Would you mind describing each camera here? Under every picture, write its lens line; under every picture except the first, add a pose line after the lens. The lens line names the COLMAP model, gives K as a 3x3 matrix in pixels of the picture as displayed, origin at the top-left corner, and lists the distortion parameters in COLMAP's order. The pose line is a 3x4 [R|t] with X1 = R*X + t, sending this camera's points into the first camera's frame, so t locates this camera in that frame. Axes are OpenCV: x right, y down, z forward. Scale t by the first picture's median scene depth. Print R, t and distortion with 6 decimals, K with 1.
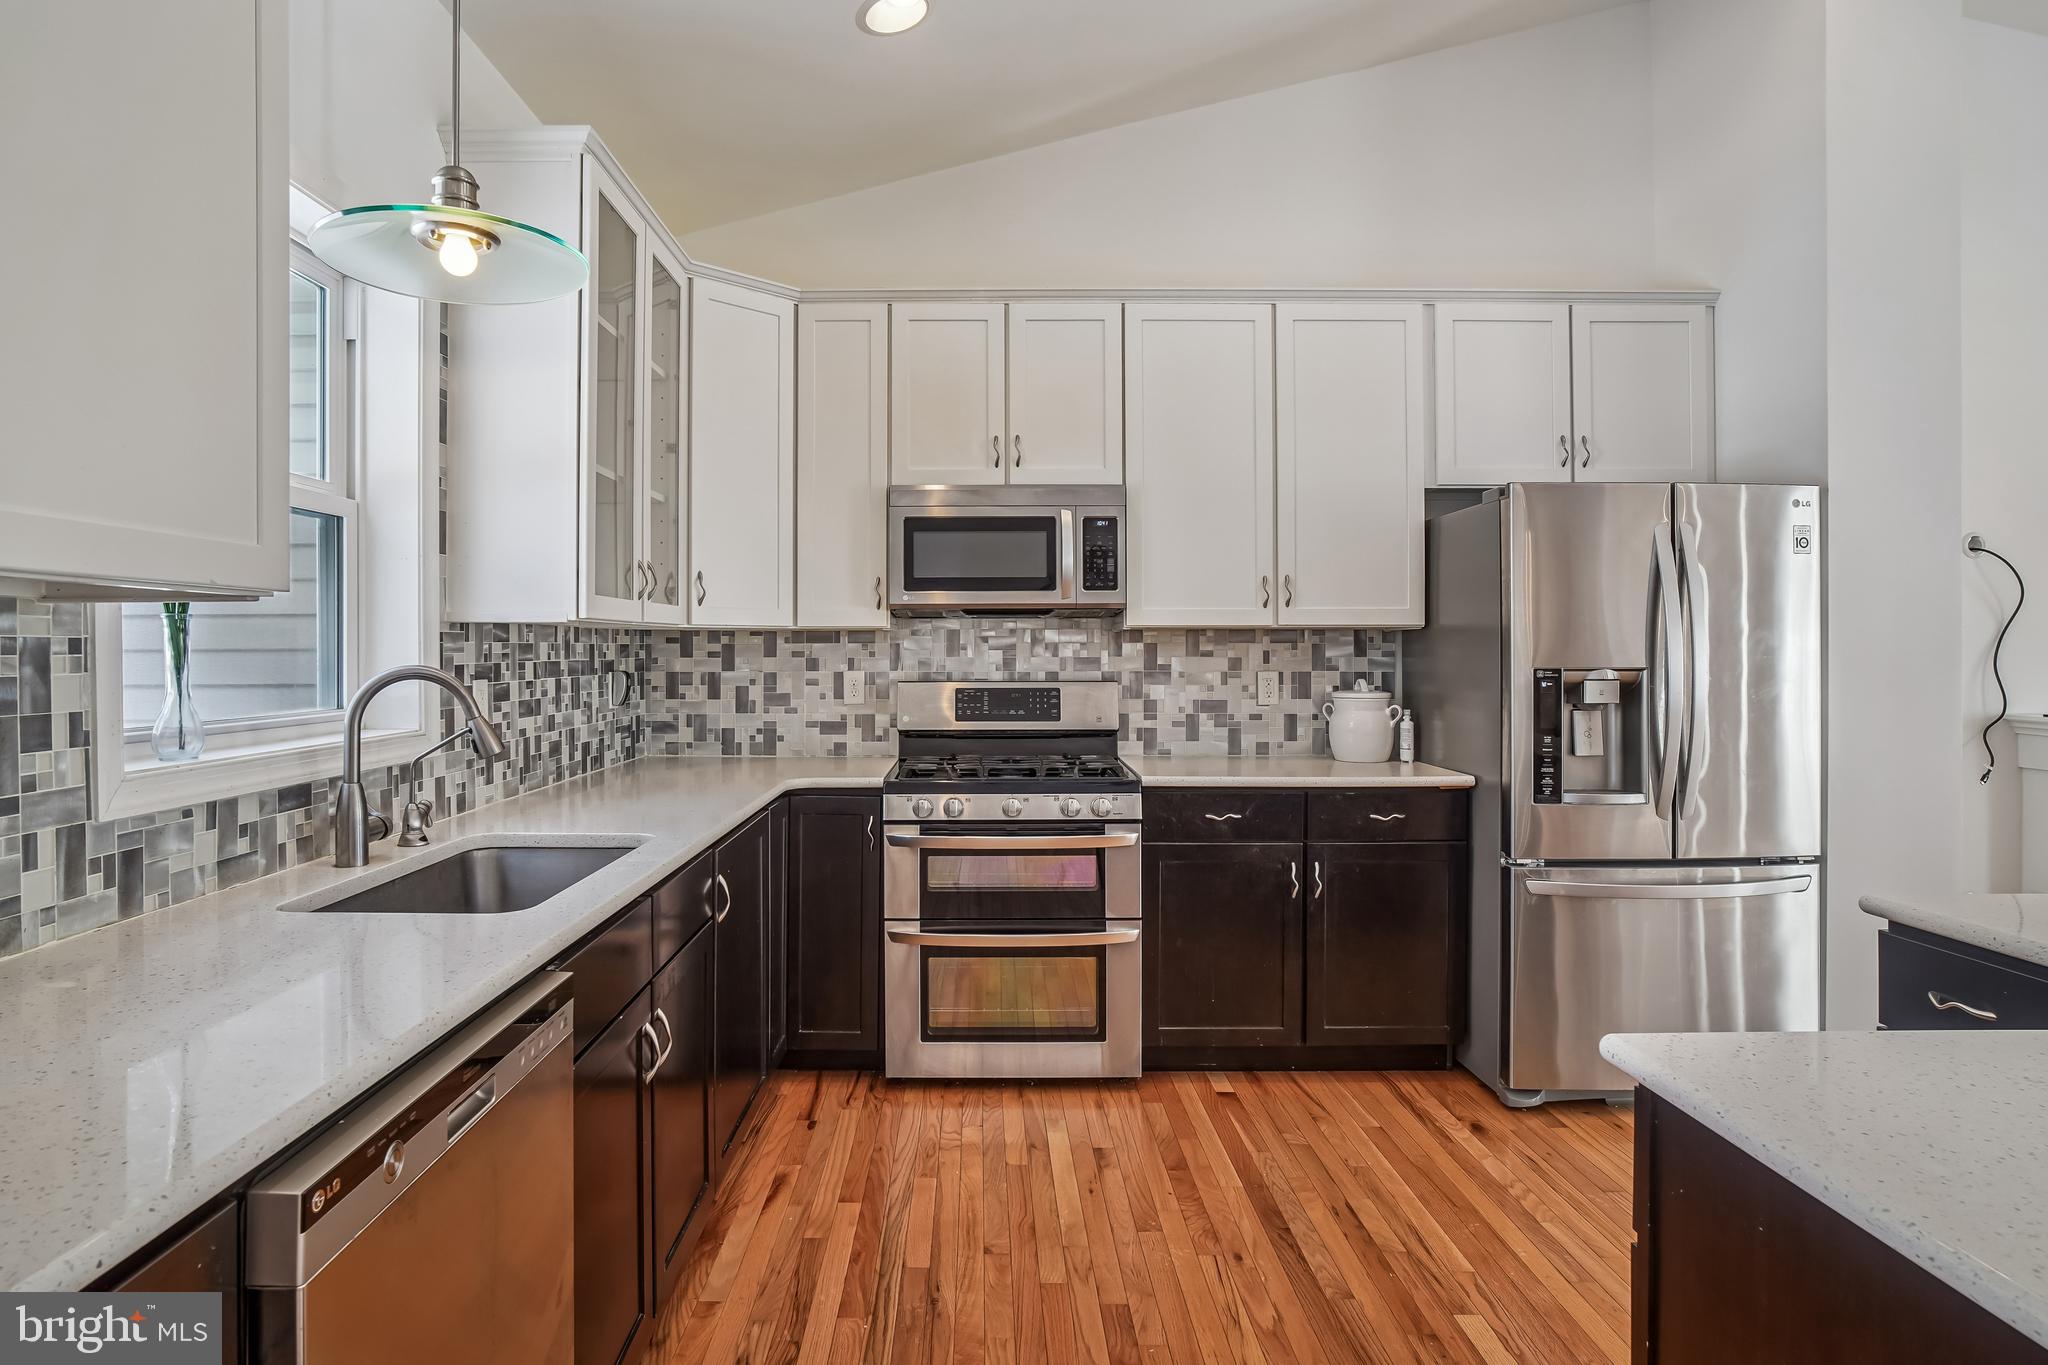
lens RADIAL K [[1083.4, 0, 957.1], [0, 1083.4, 657.1], [0, 0, 1]] dist [-0.048510, 0.000607]
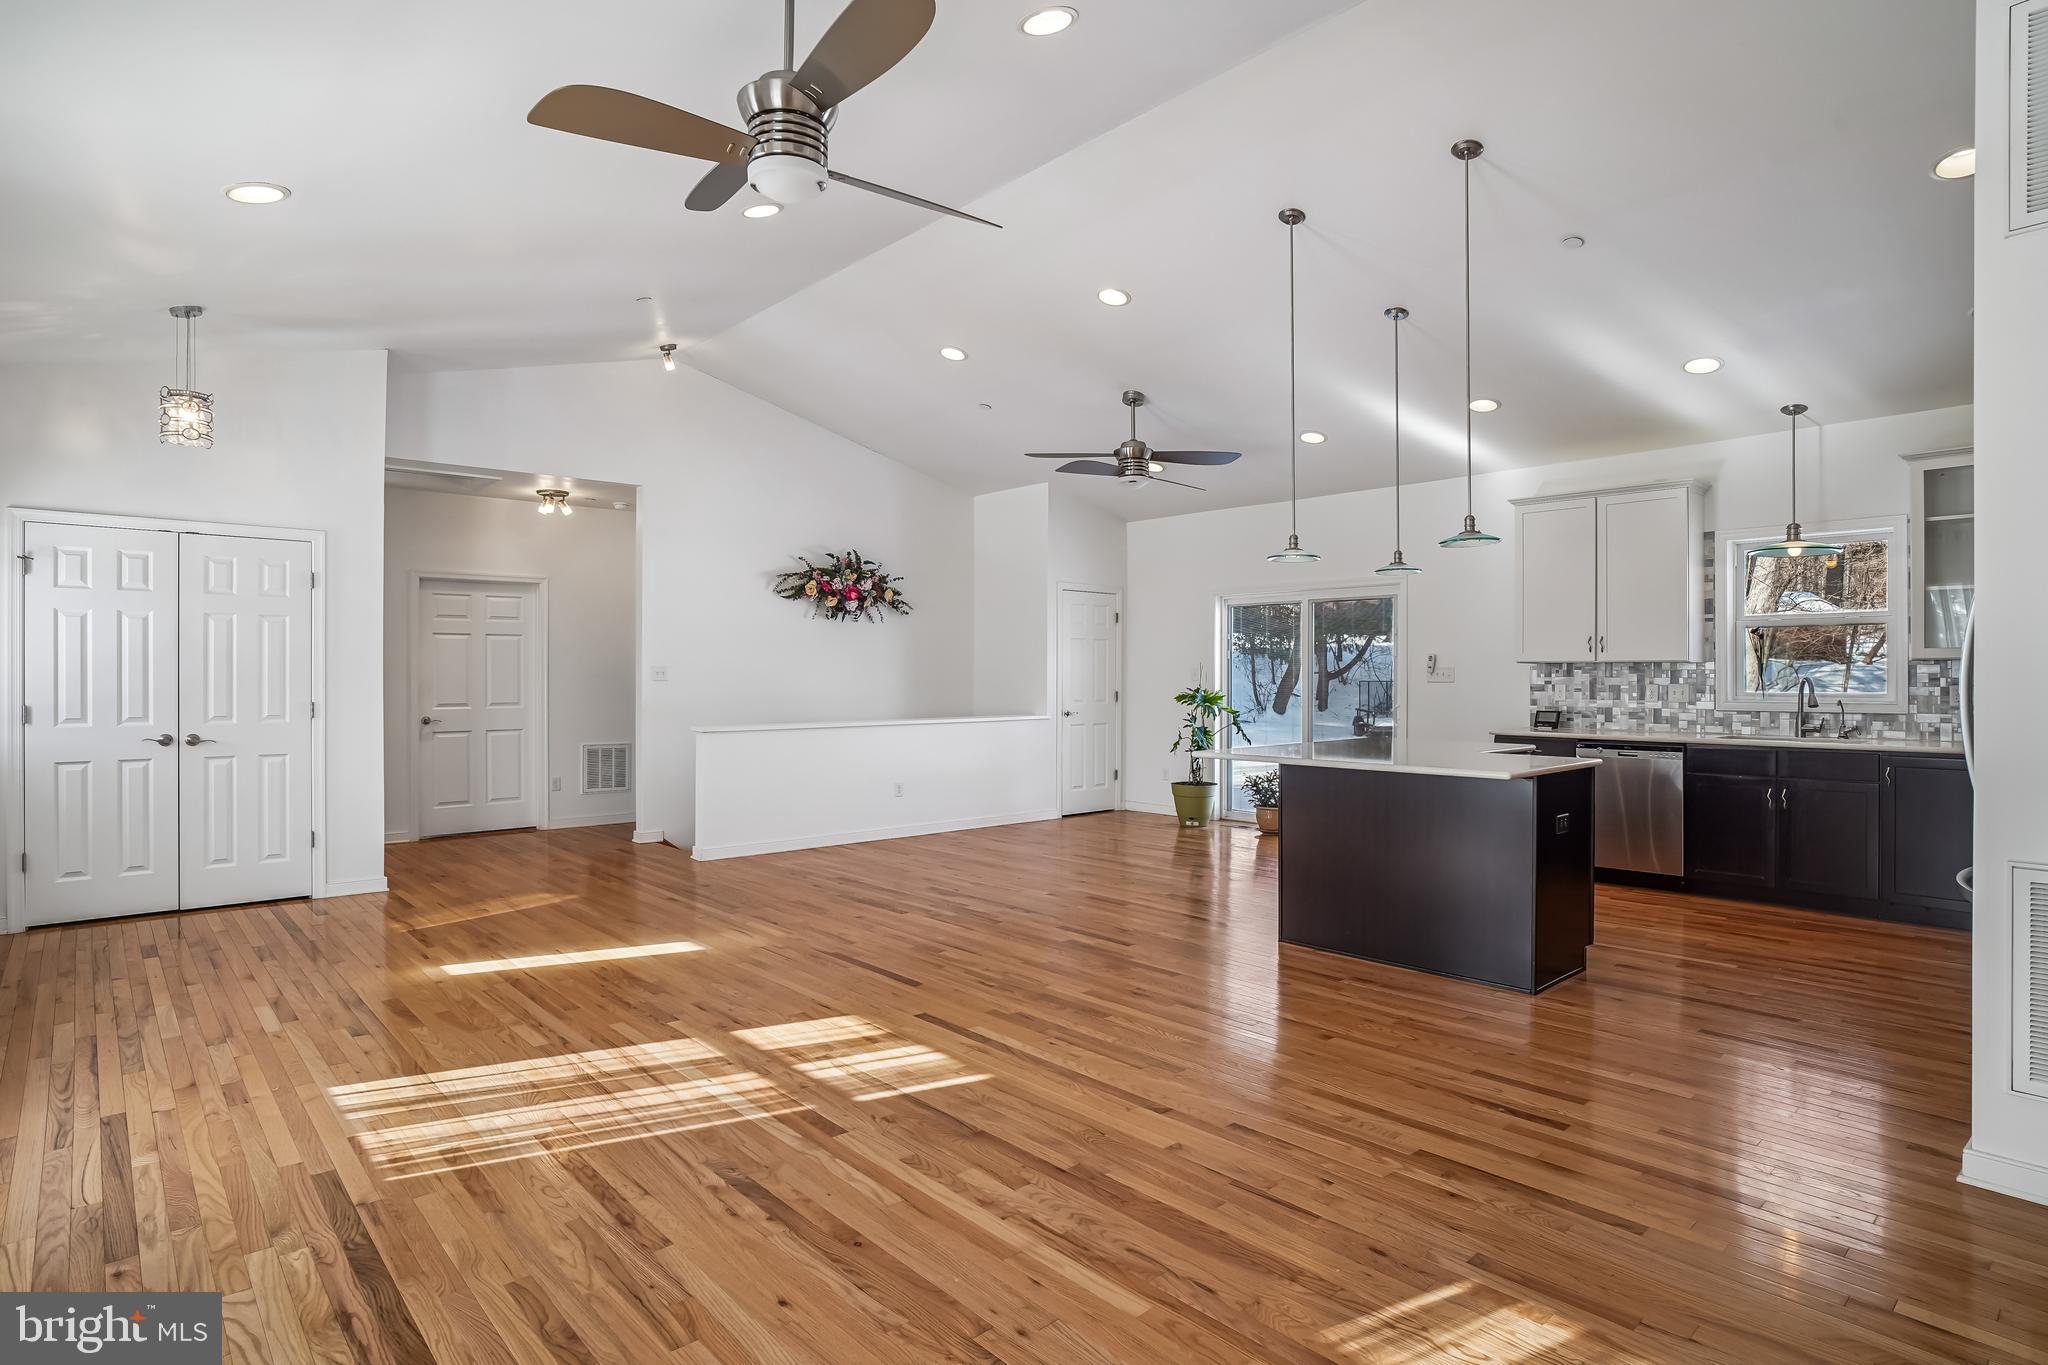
lens RADIAL K [[1068.5, 0, 1024.0], [0, 1068.5, 682.5], [0, 0, 1]] dist [-0.048294, 0.022352]
pose [[-0.731089, 0.006205, -0.682254, 1.744081], [-0.001897, 0.999936, 0.011127, -0.003386], [0.682280, 0.009429, -0.731030, 0.886756]]
